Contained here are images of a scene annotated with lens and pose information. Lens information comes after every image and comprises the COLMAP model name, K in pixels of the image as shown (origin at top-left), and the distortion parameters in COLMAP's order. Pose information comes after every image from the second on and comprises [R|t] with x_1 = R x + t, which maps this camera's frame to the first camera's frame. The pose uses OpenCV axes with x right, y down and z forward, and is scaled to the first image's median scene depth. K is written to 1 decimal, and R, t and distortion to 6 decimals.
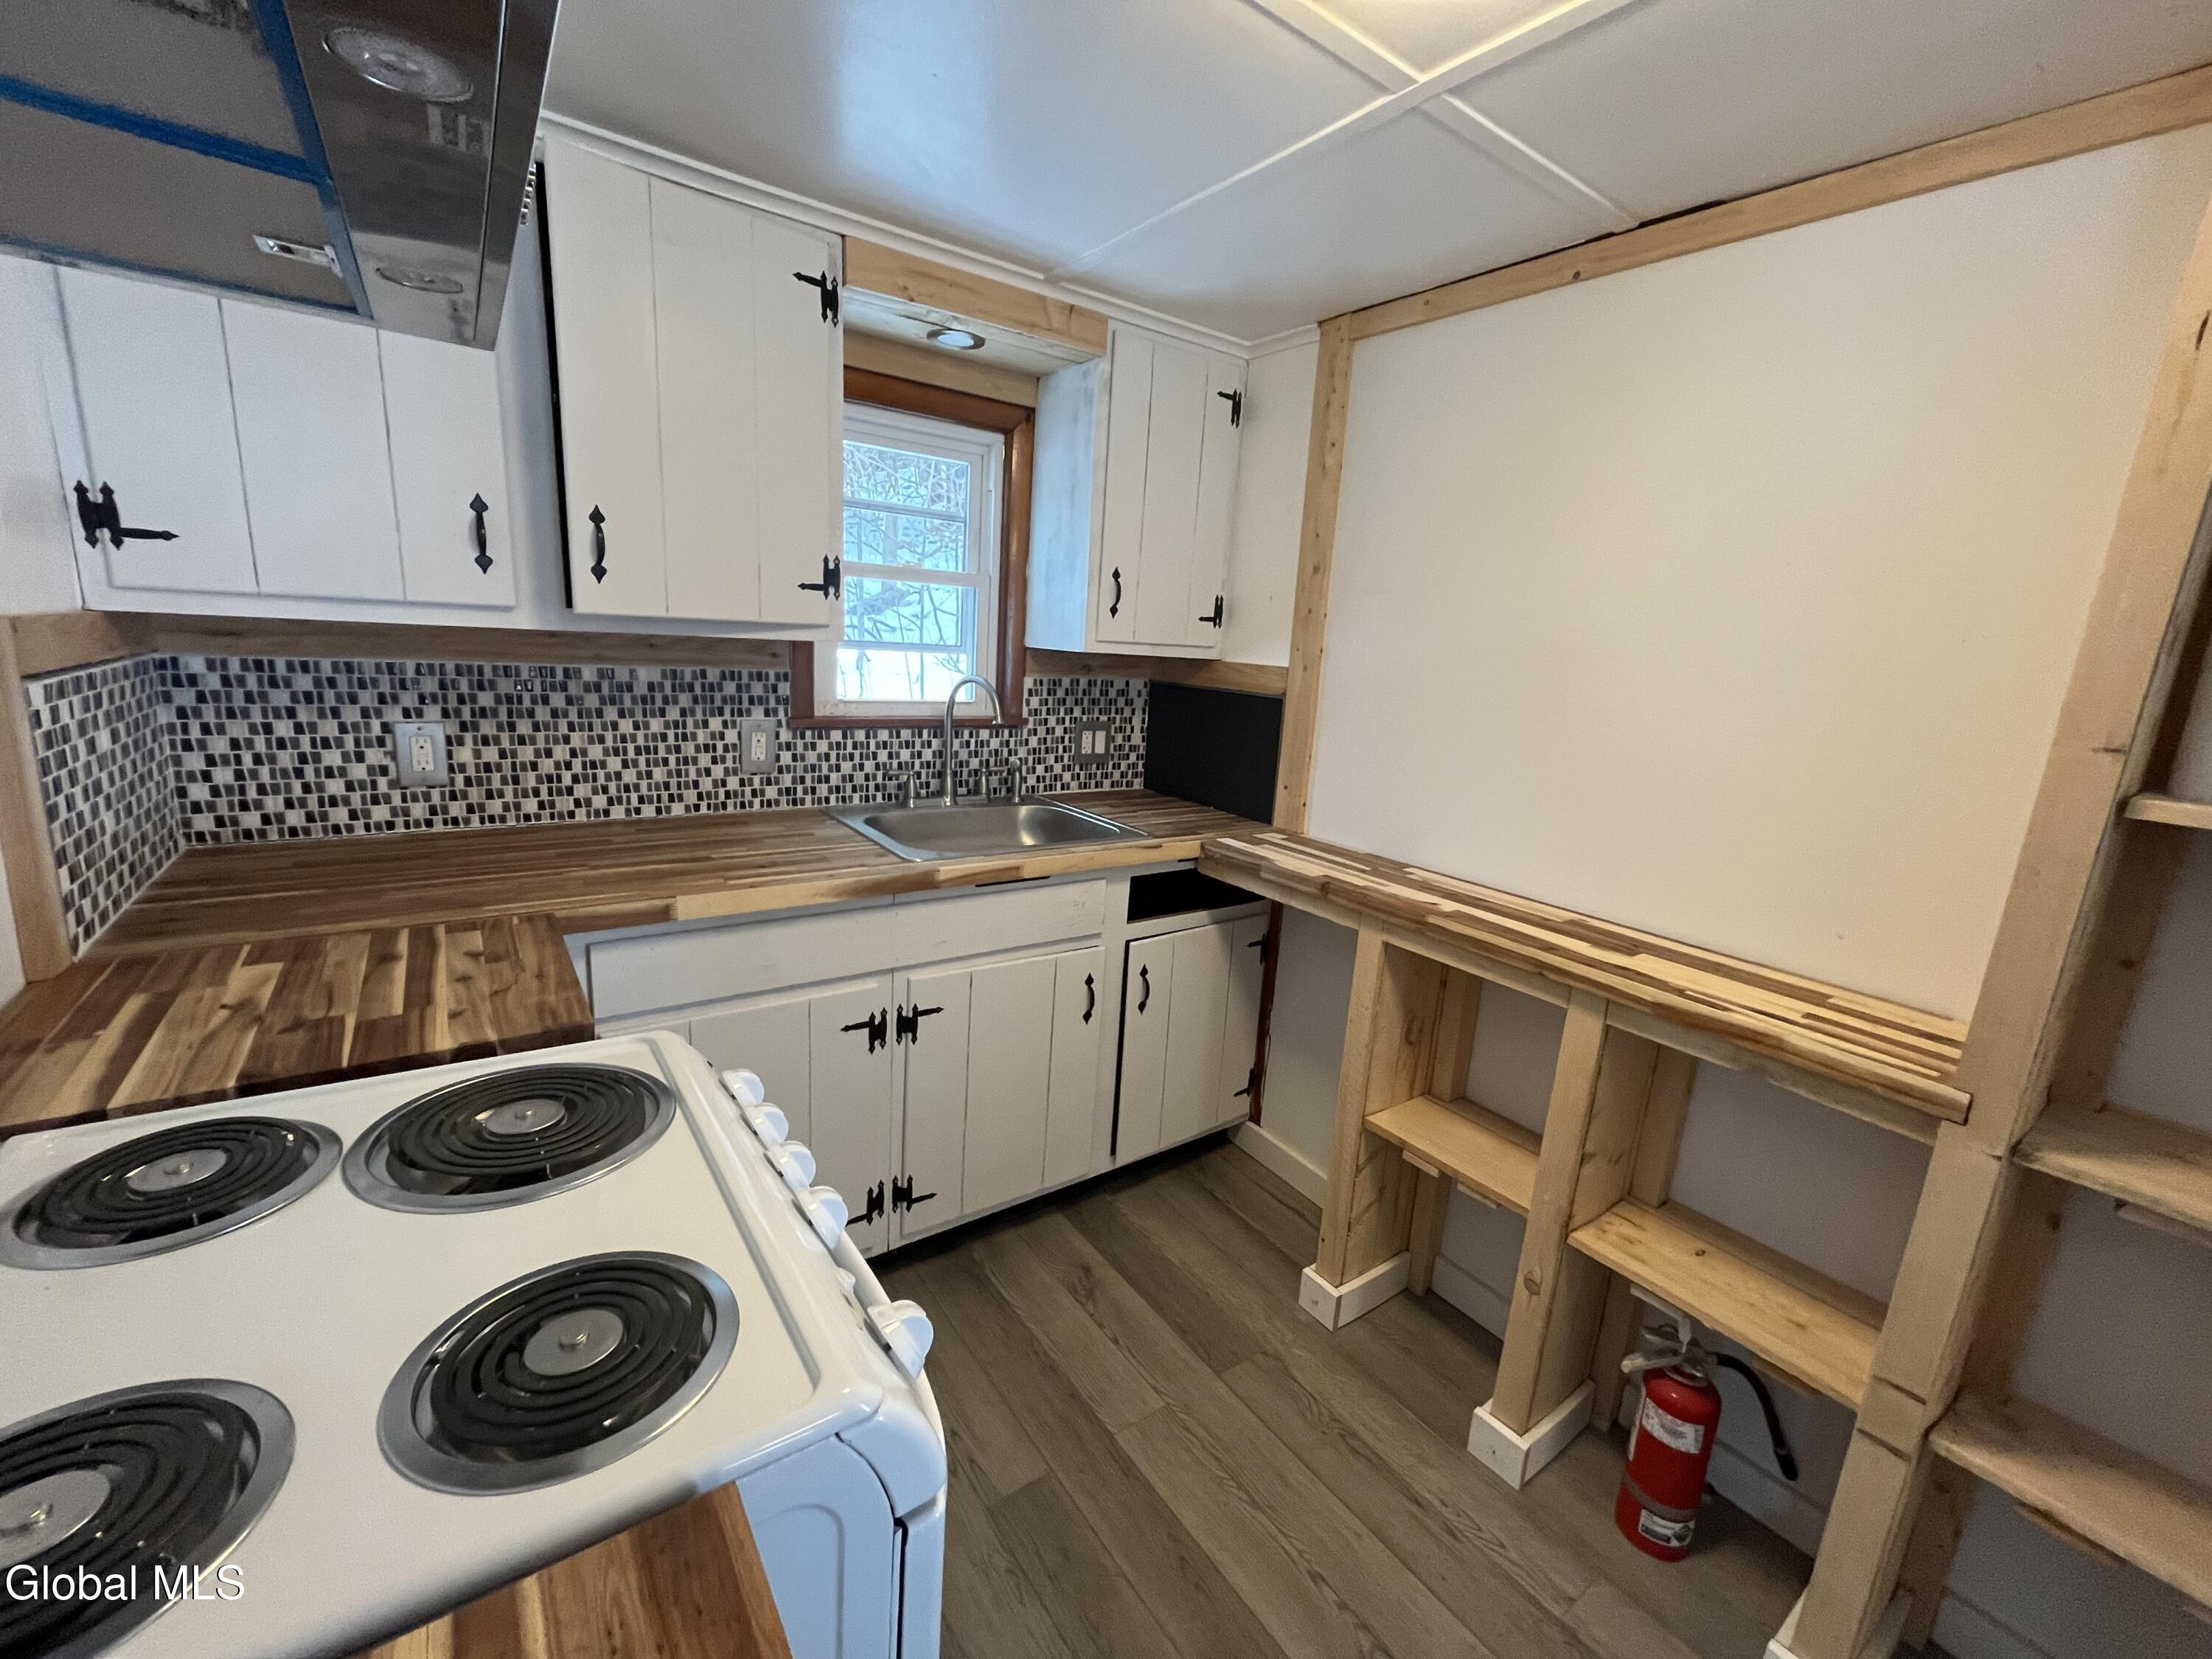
lens RADIAL K [[897.9, 0, 1106.7], [0, 897.9, 827.2], [0, 0, 1]] dist [-0.002535, 0.000120]
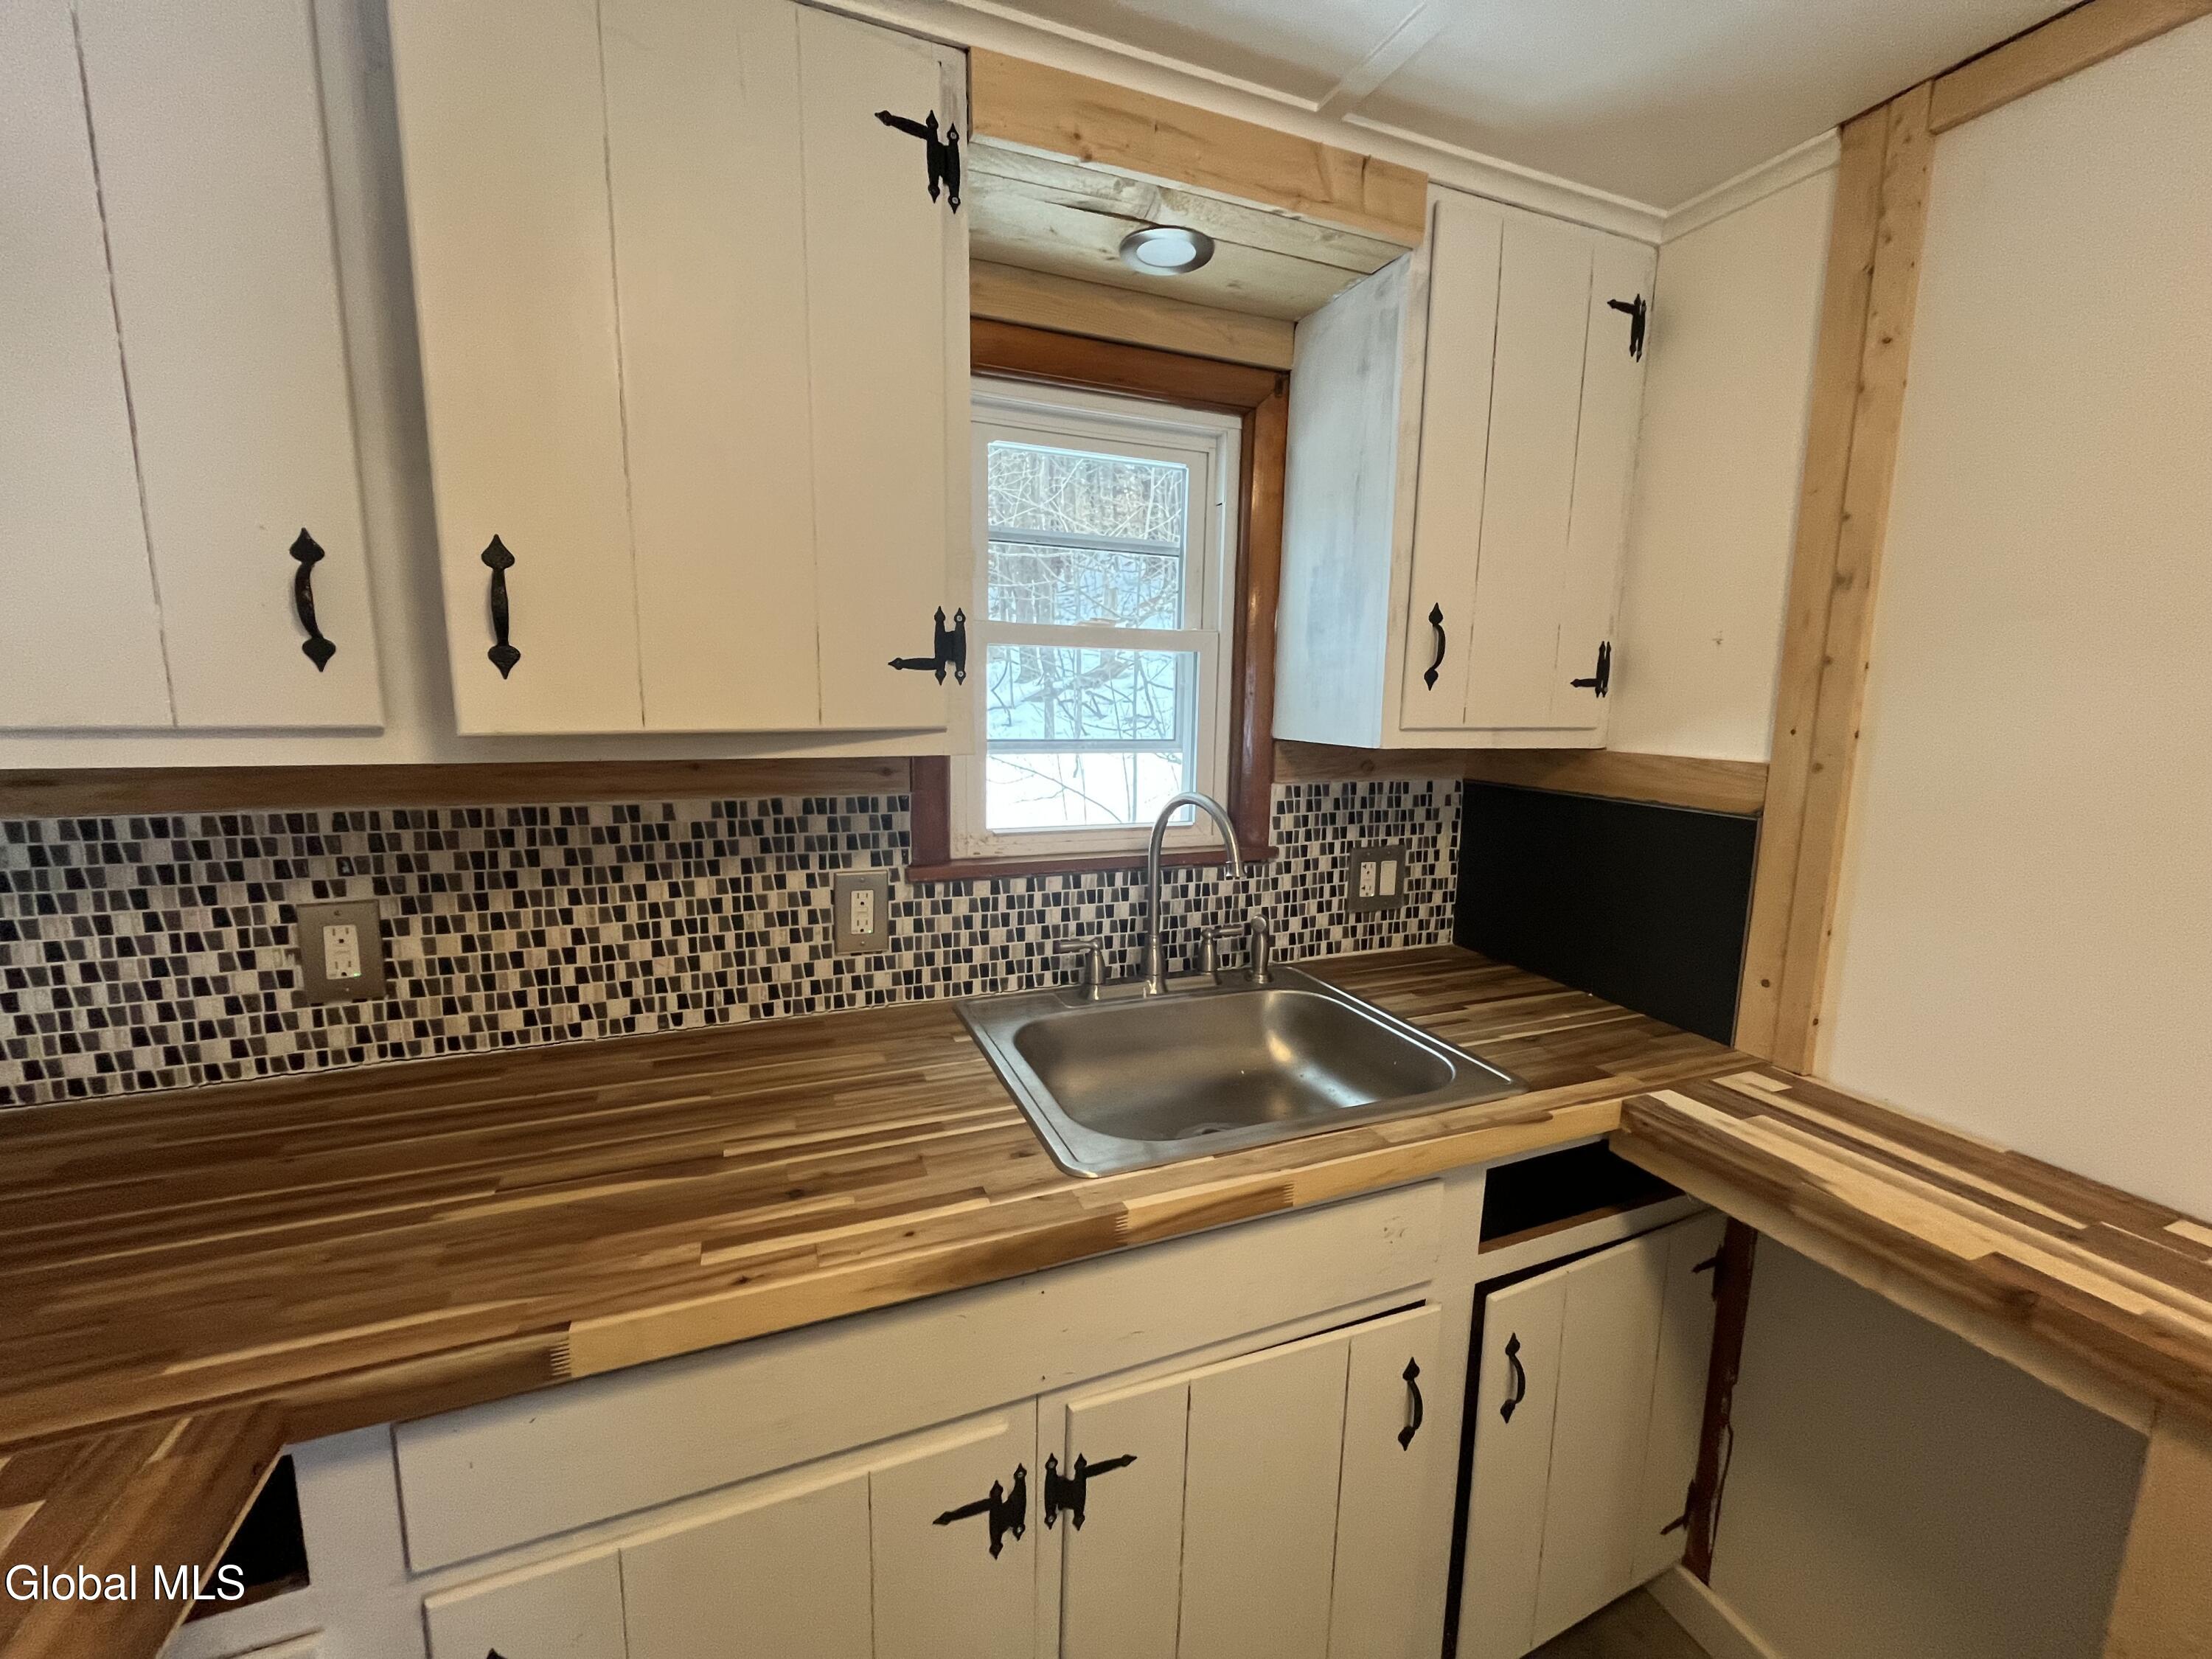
lens RADIAL K [[897.9, 0, 1106.2], [0, 897.9, 828.5], [0, 0, 1]] dist [-0.002535, 0.000120]
pose [[0.971204, -0.007969, -0.238116, -0.066745], [-0.008447, 0.997661, -0.067839, -0.112948], [0.238100, 0.067897, 0.968865, 0.433733]]
